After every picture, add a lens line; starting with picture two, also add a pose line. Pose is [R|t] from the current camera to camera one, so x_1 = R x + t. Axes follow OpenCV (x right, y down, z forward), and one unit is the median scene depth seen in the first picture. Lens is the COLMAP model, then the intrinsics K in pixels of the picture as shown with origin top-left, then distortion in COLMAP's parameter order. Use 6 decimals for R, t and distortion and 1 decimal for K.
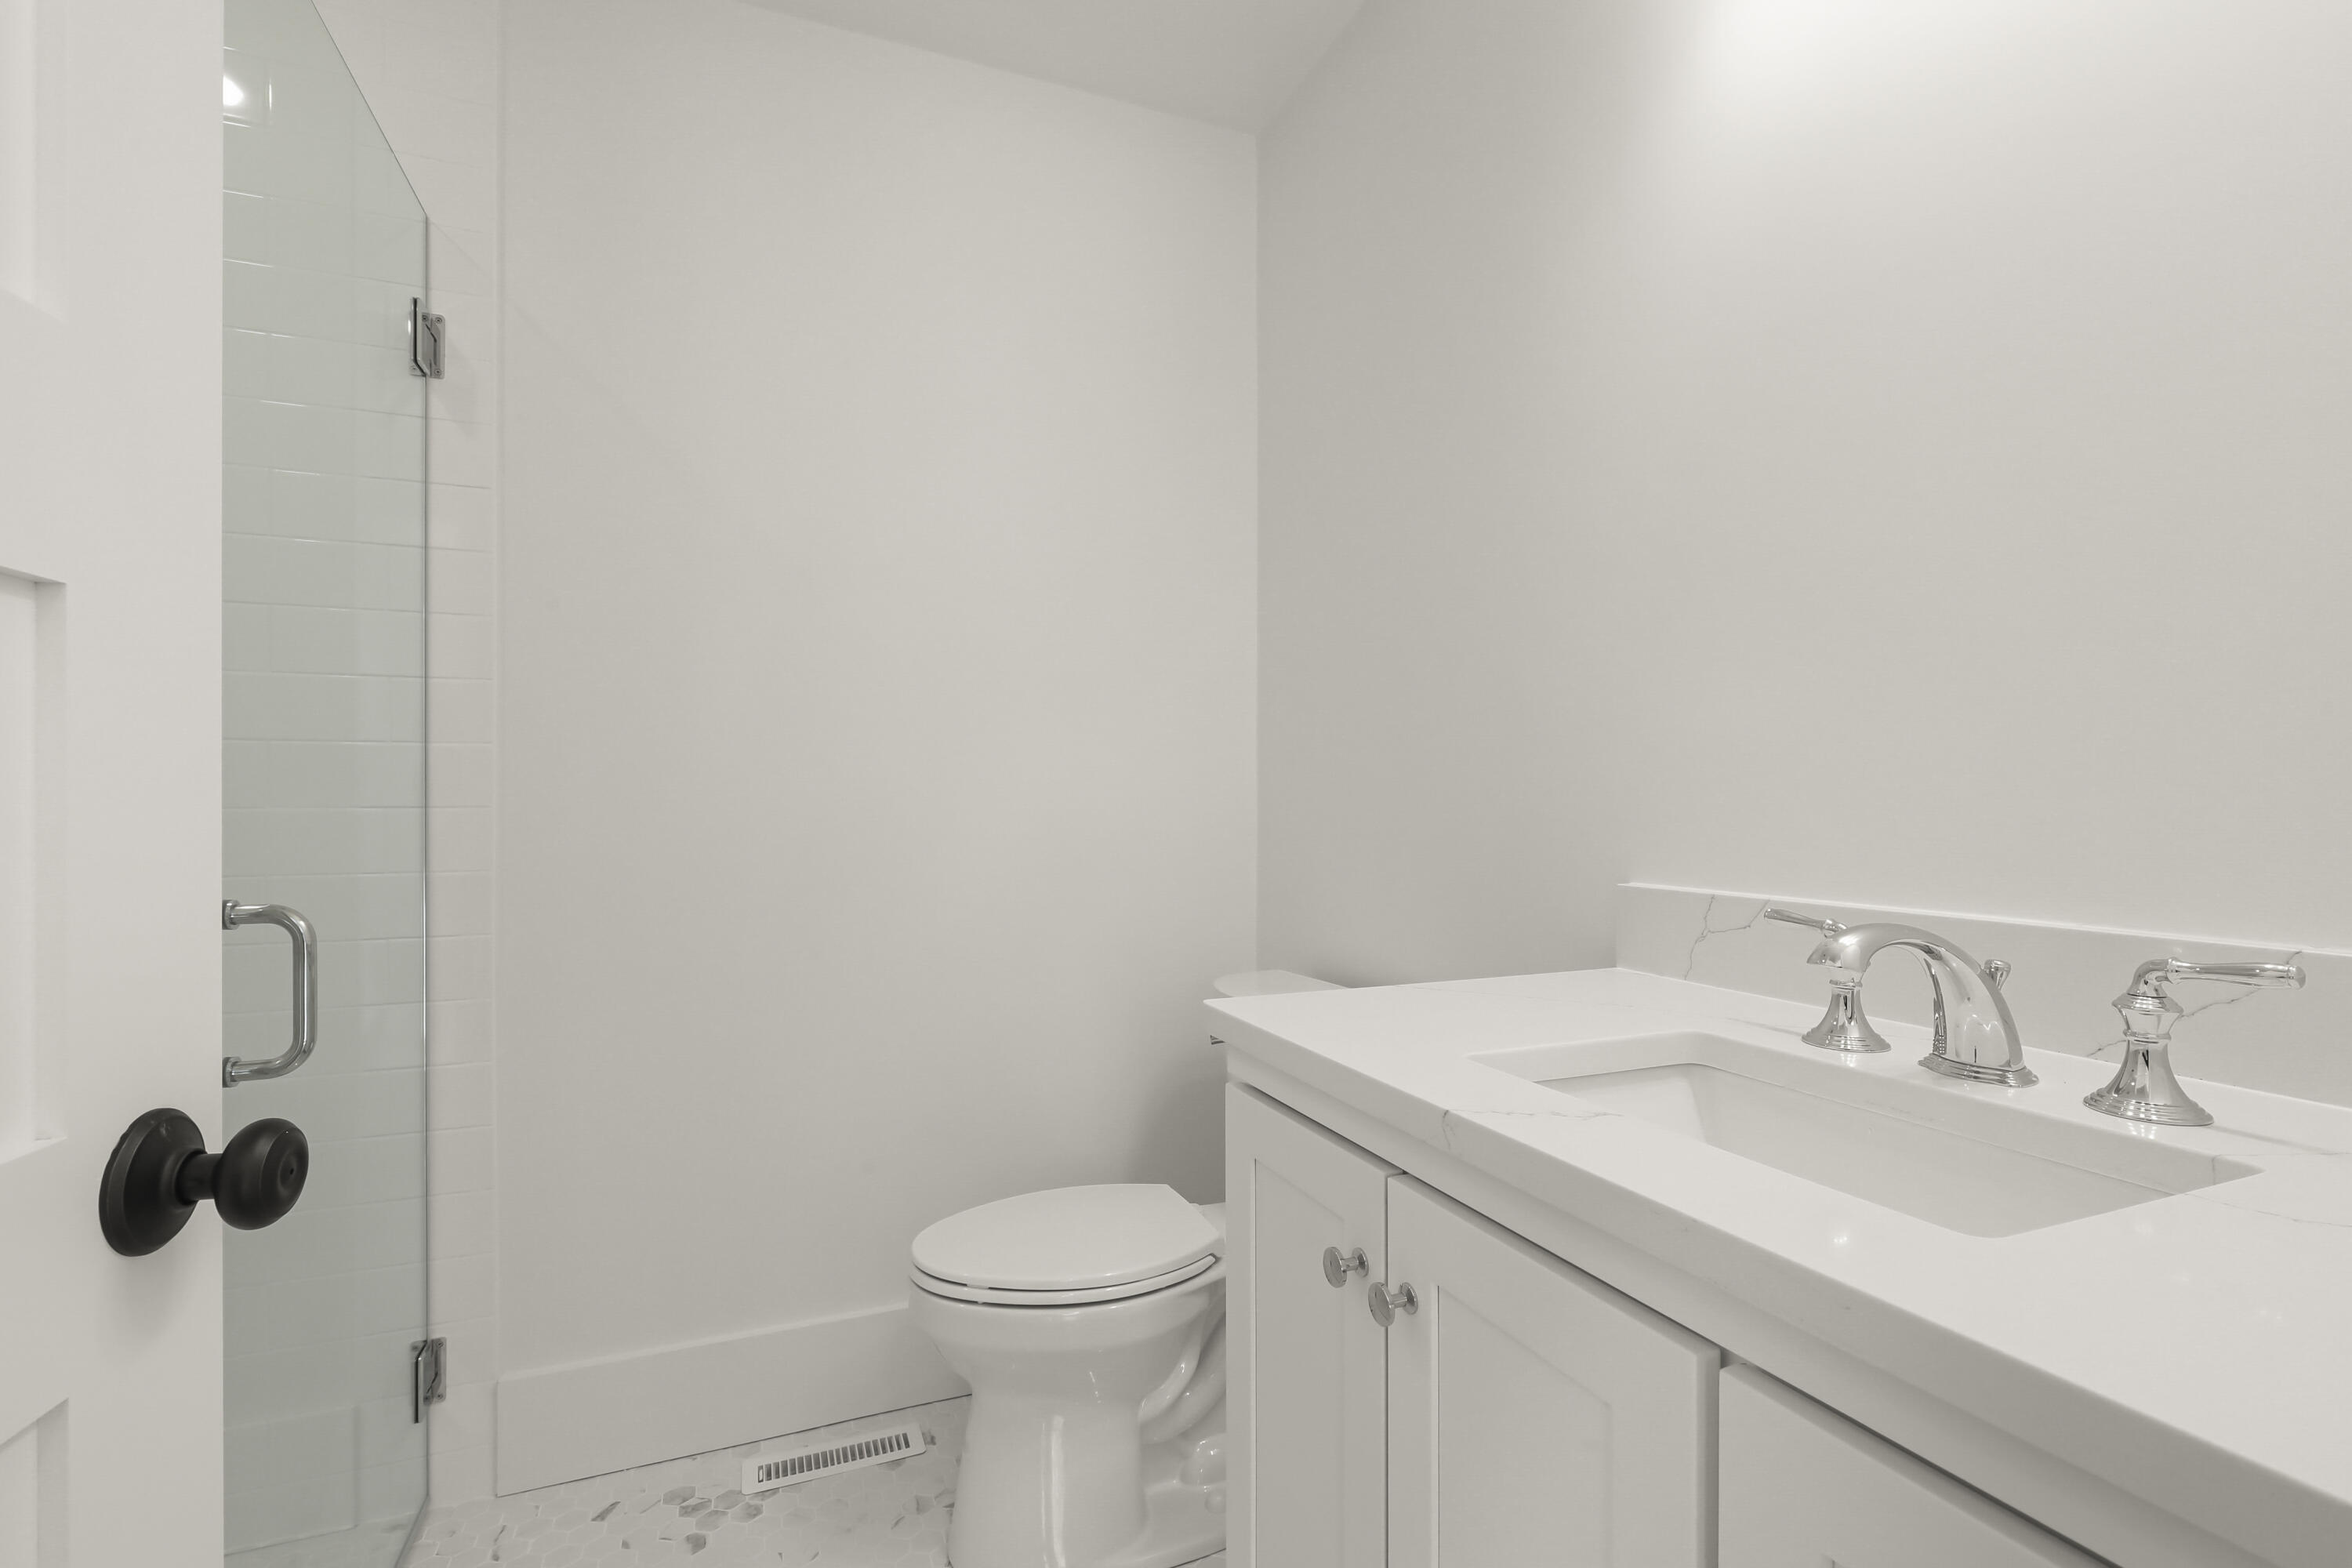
lens RADIAL K [[1077.1, 0, 1176.3], [0, 1077.1, 790.1], [0, 0, 1]] dist [-0.005903, 0.000759]
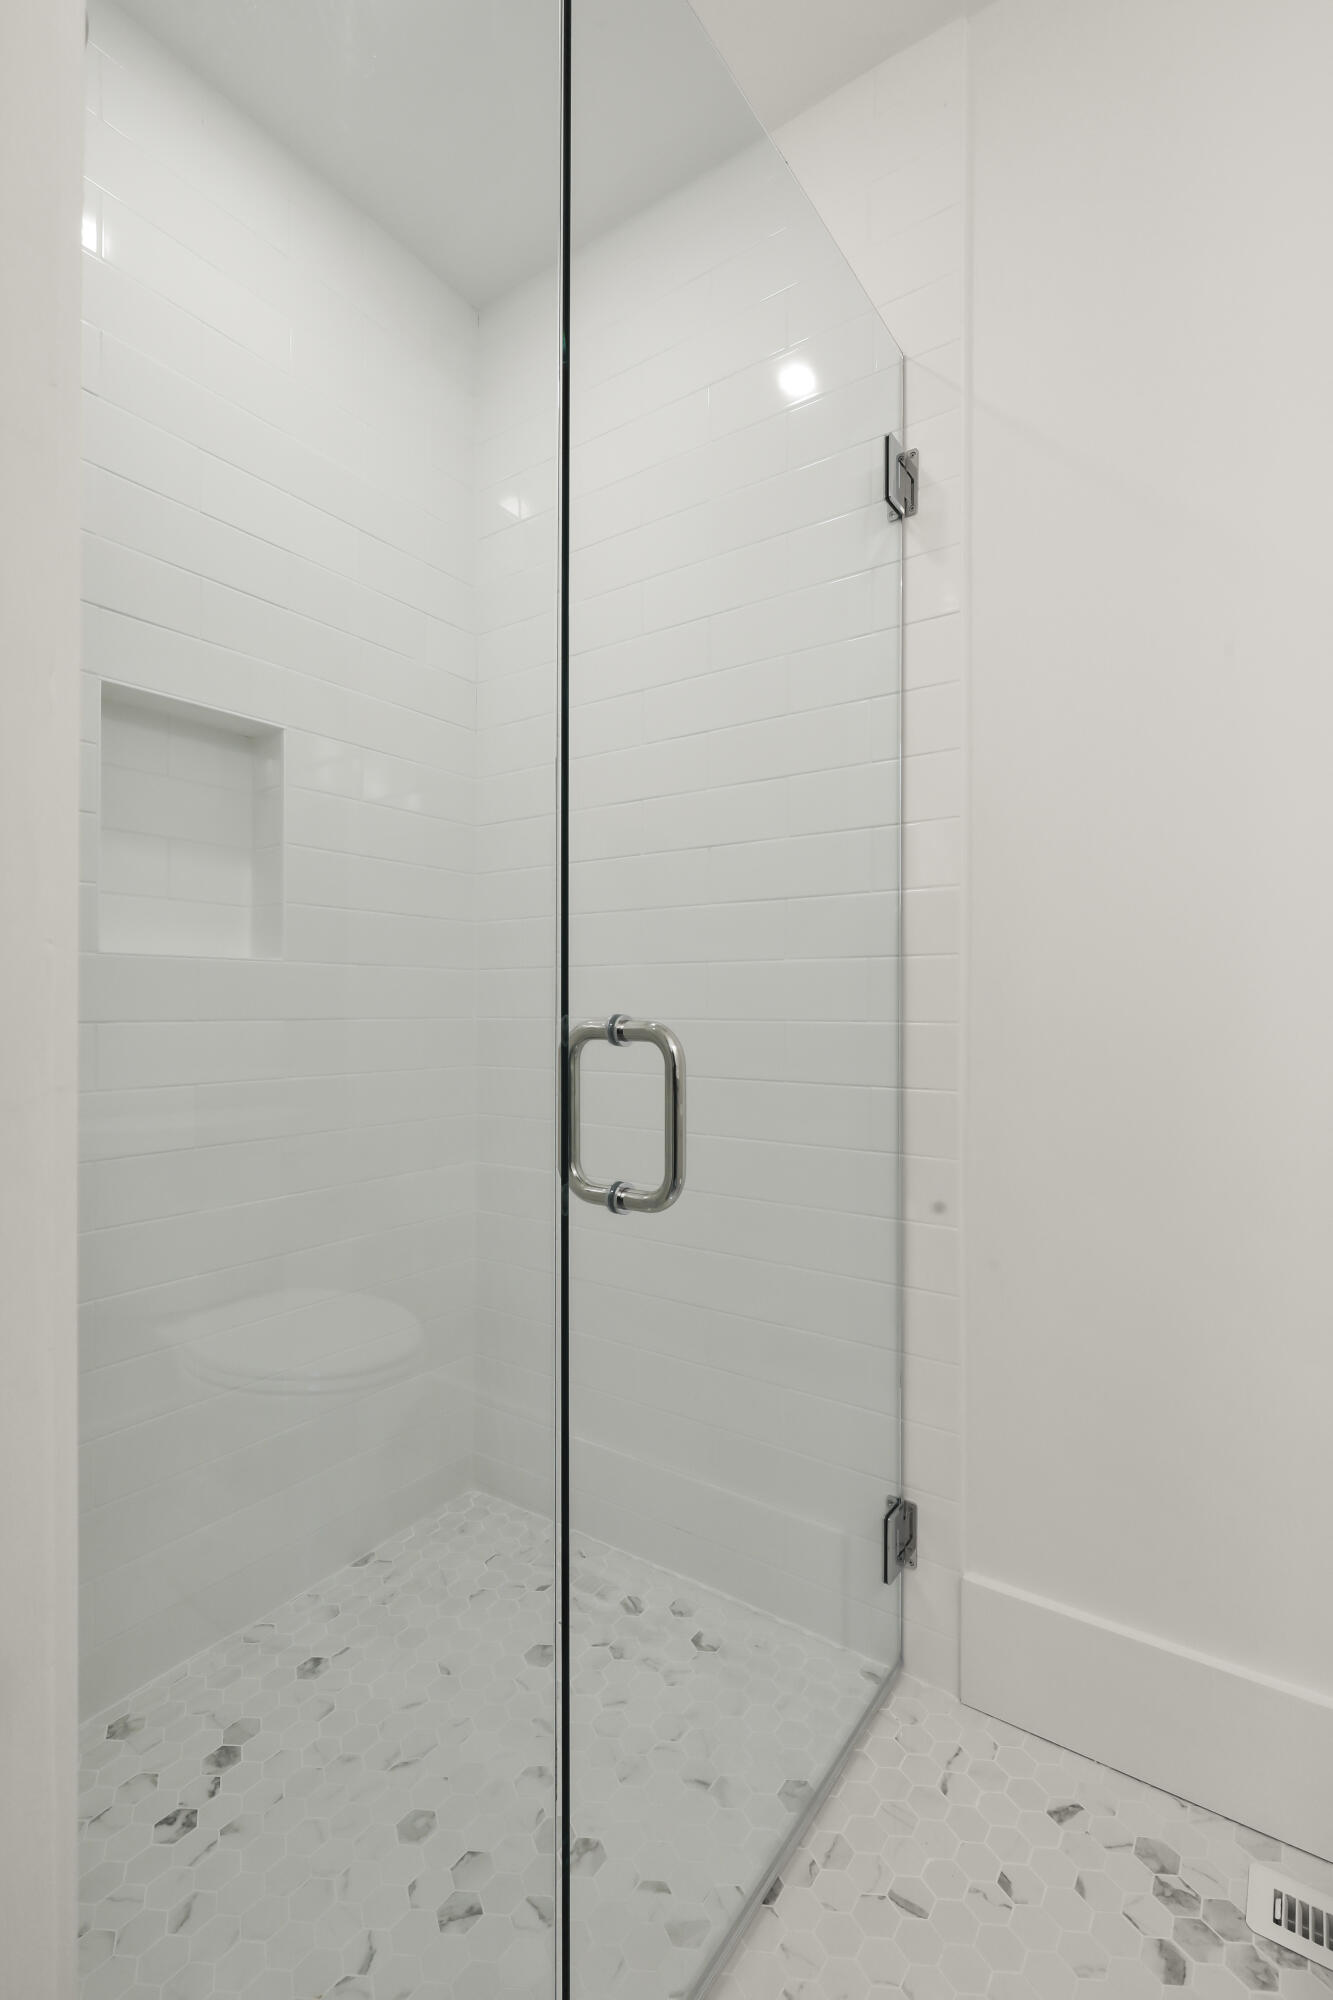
lens RADIAL K [[915.9, 0, 669.4], [0, 915.9, 1000.8], [0, 0, 1]] dist [-0.005903, 0.000759]
pose [[0.547056, 0.001223, -0.837095, -0.117066], [0.002283, 0.999993, 0.002953, 0.054771], [0.837093, -0.003527, 0.547049, 0.368737]]
